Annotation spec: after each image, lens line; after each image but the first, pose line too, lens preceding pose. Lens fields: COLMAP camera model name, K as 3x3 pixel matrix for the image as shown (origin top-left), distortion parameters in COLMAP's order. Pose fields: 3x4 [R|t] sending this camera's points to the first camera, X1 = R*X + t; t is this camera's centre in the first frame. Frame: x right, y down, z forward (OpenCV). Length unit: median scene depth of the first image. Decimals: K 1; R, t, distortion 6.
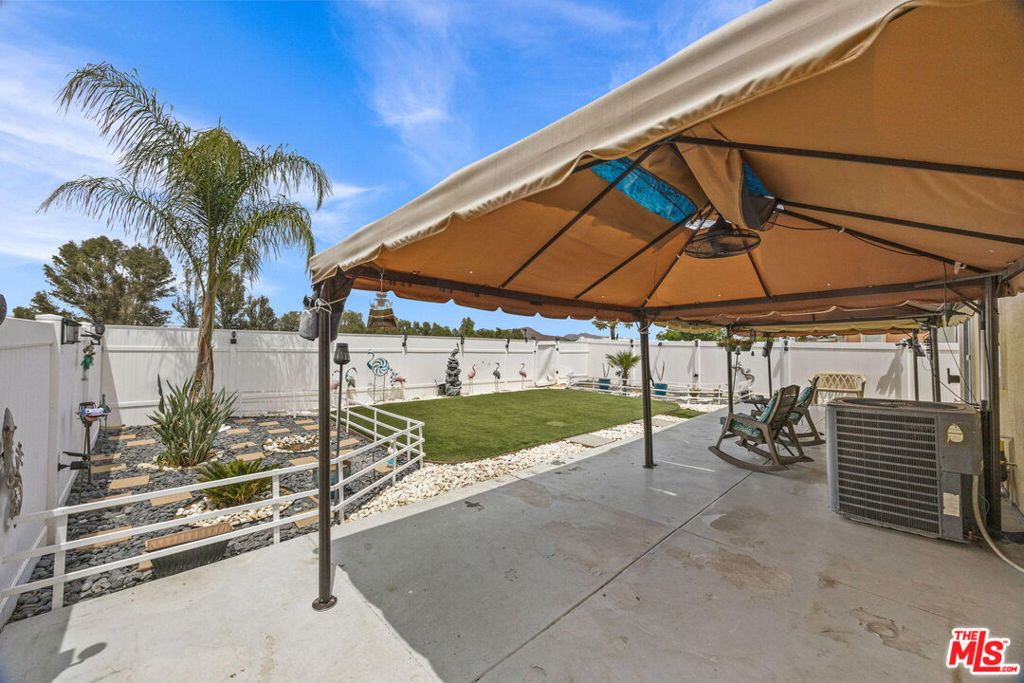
lens RADIAL K [[390.6, 0, 512.0], [0, 390.6, 341.5], [0, 0, 1]] dist [-0.000069, 0.000007]
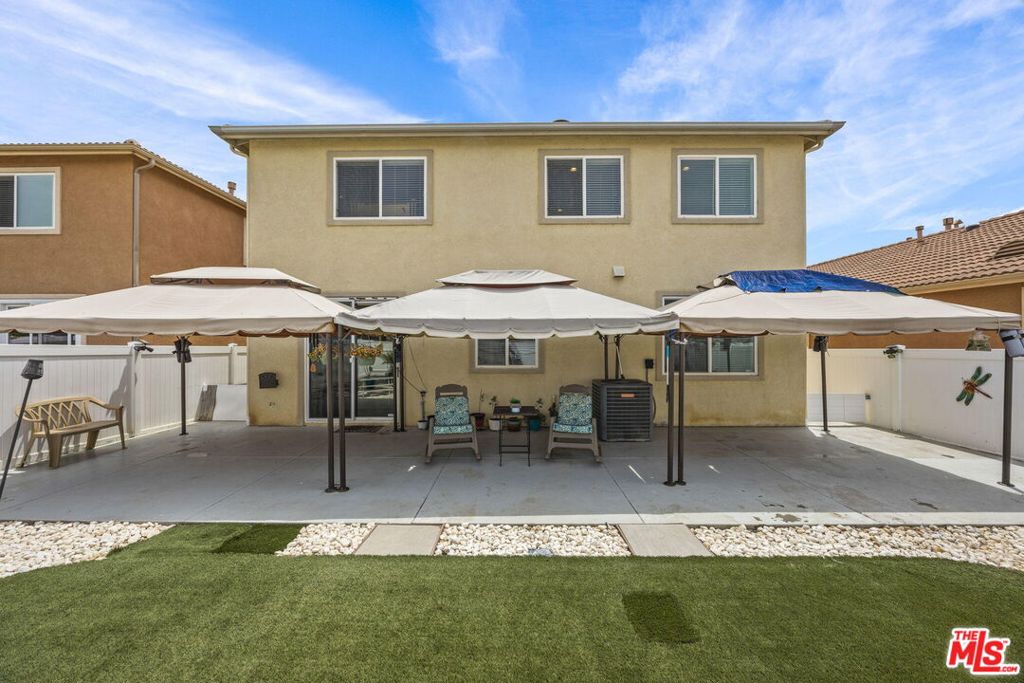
lens RADIAL K [[390.6, 0, 512.0], [0, 390.6, 341.5], [0, 0, 1]] dist [-0.000069, 0.000007]
pose [[-0.709580, 0.005602, 0.704602, -0.039602], [-0.022749, 0.999265, -0.030854, 0.010882], [-0.704257, -0.037922, -0.708931, 2.075898]]
